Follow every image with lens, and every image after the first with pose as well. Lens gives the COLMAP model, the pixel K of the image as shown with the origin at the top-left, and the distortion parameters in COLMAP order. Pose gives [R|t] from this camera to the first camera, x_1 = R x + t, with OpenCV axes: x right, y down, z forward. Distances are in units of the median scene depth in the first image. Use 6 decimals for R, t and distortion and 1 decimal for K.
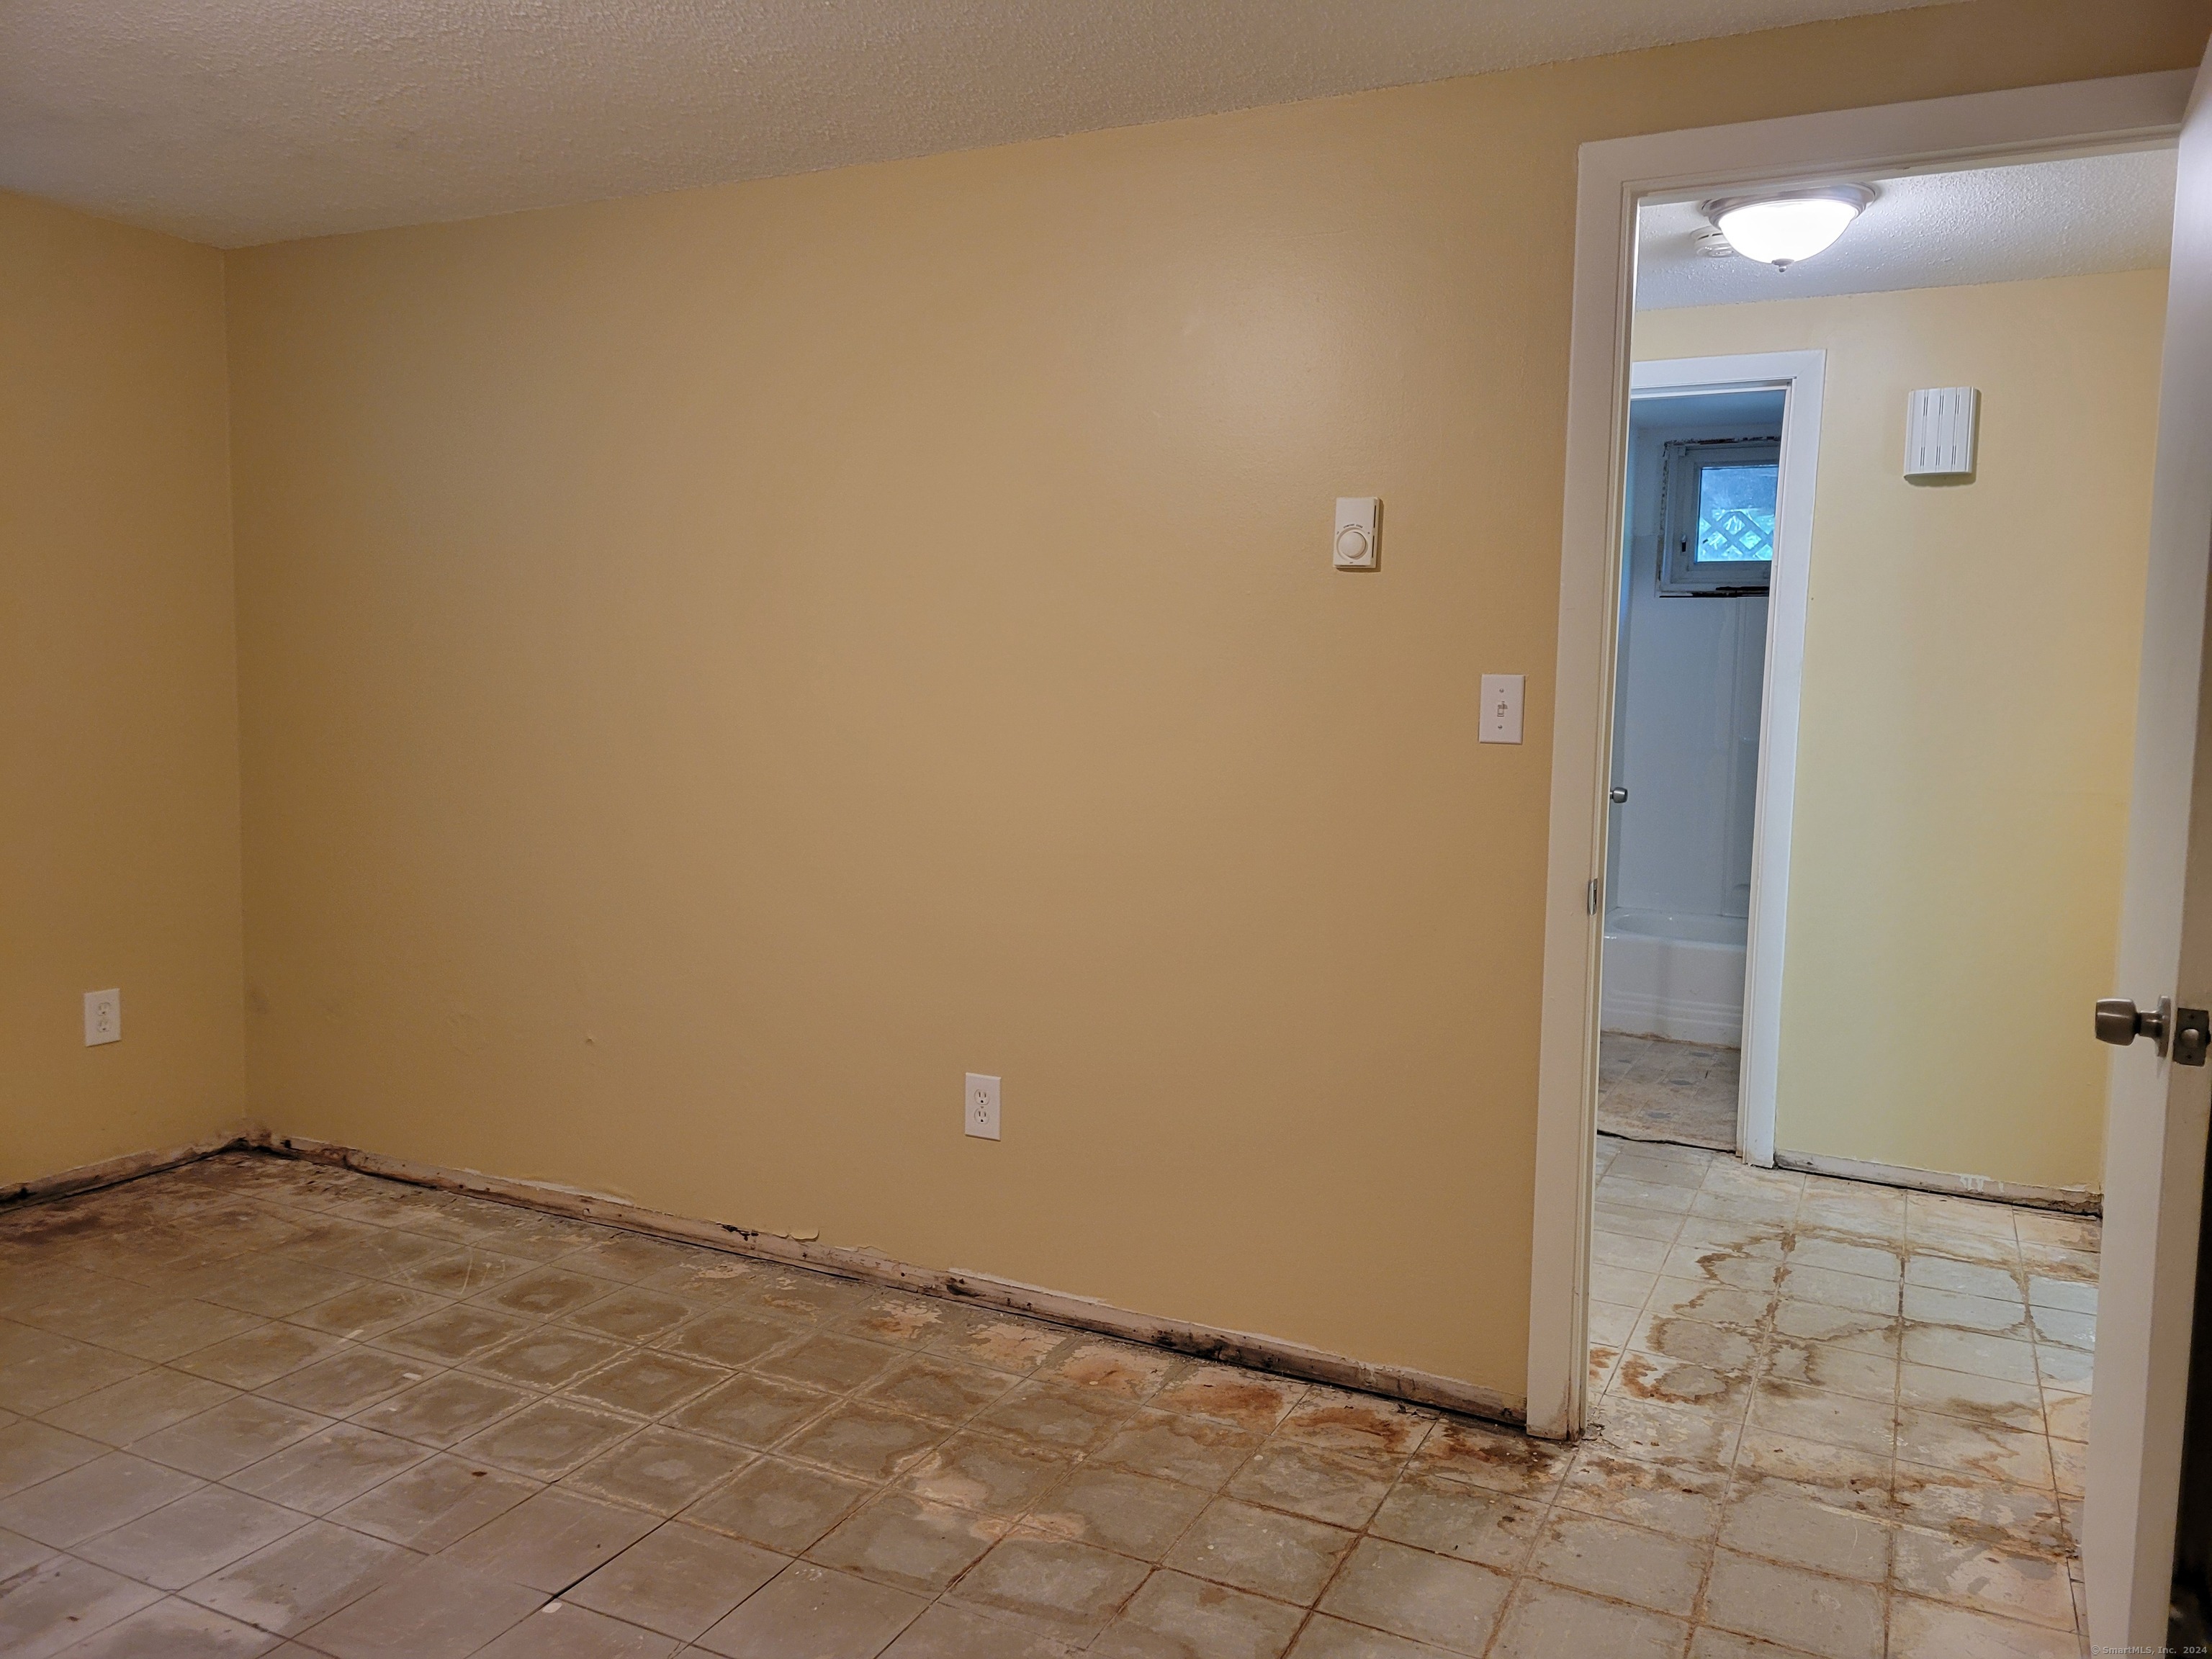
lens RADIAL K [[1654.5, 0, 1078.4], [0, 1654.5, 793.2], [0, 0, 1]] dist [0.070380, -0.051084]
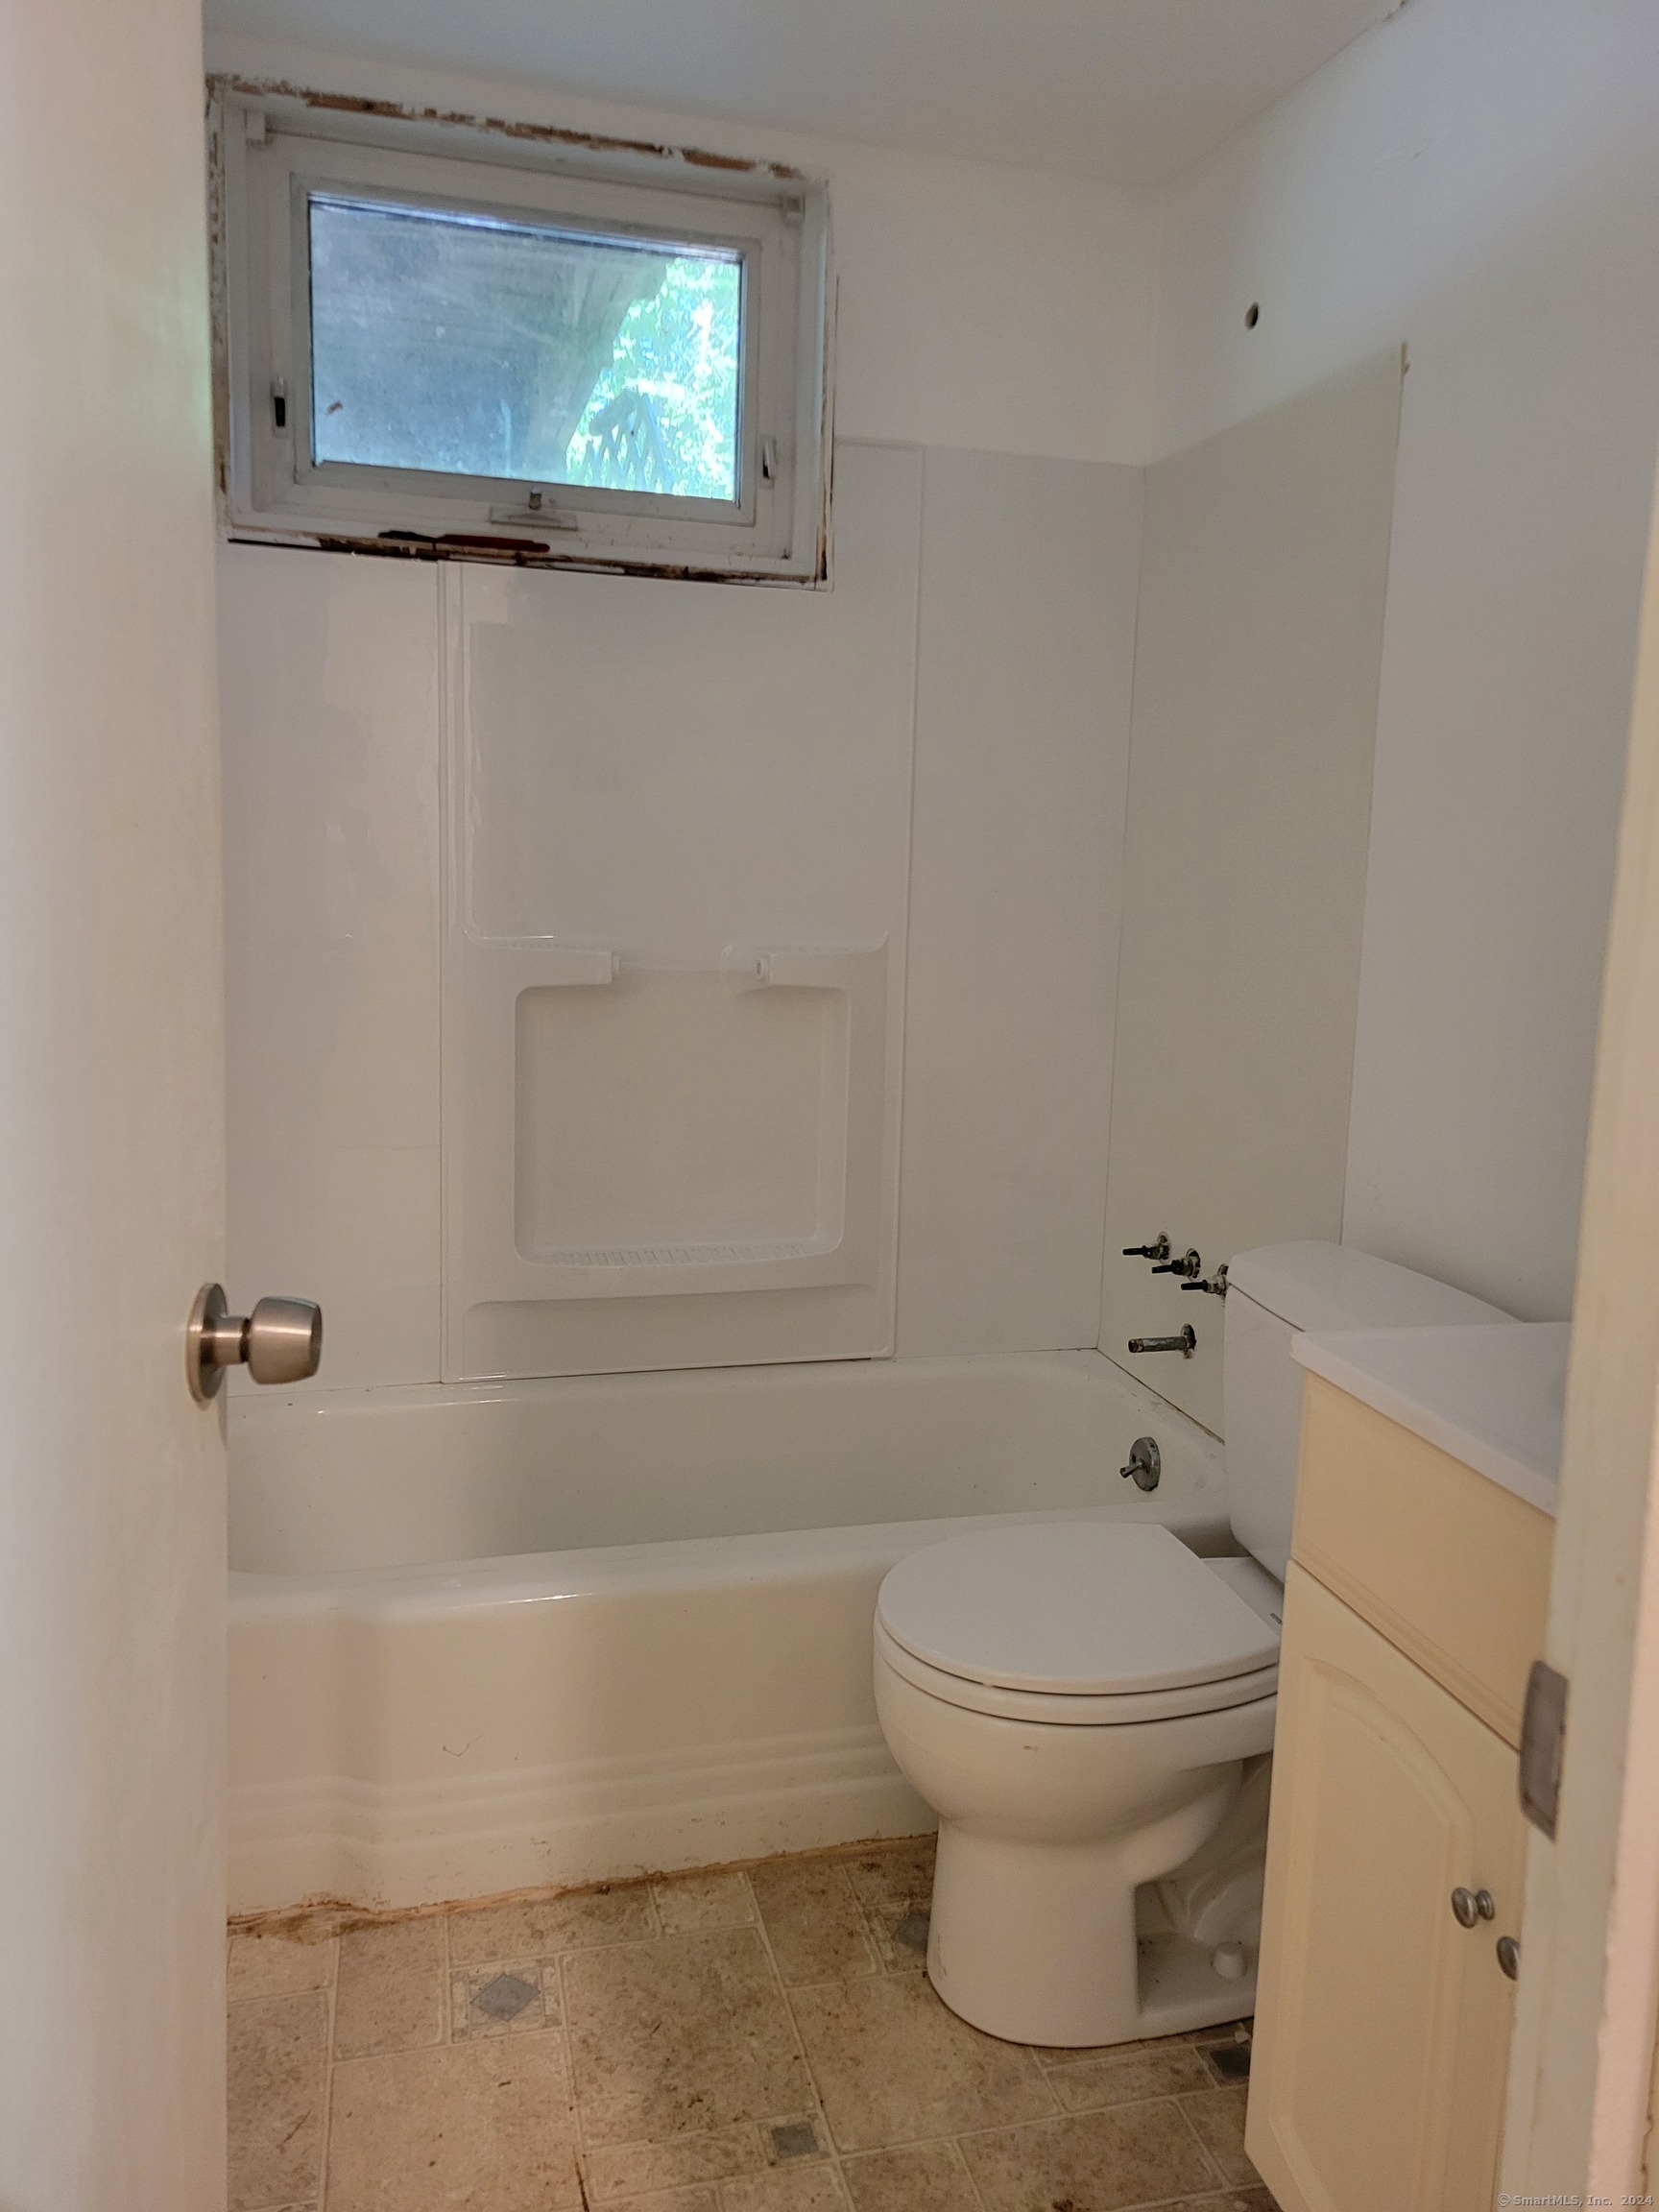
lens RADIAL K [[1654.5, 0, 828.9], [0, 1654.5, 1096.4], [0, 0, 1]] dist [0.070380, -0.051084]
pose [[0.738925, -0.085570, 0.668332, 0.197645], [0.022676, 0.994499, 0.102259, -0.034300], [-0.673406, -0.060407, 0.736801, 0.654583]]
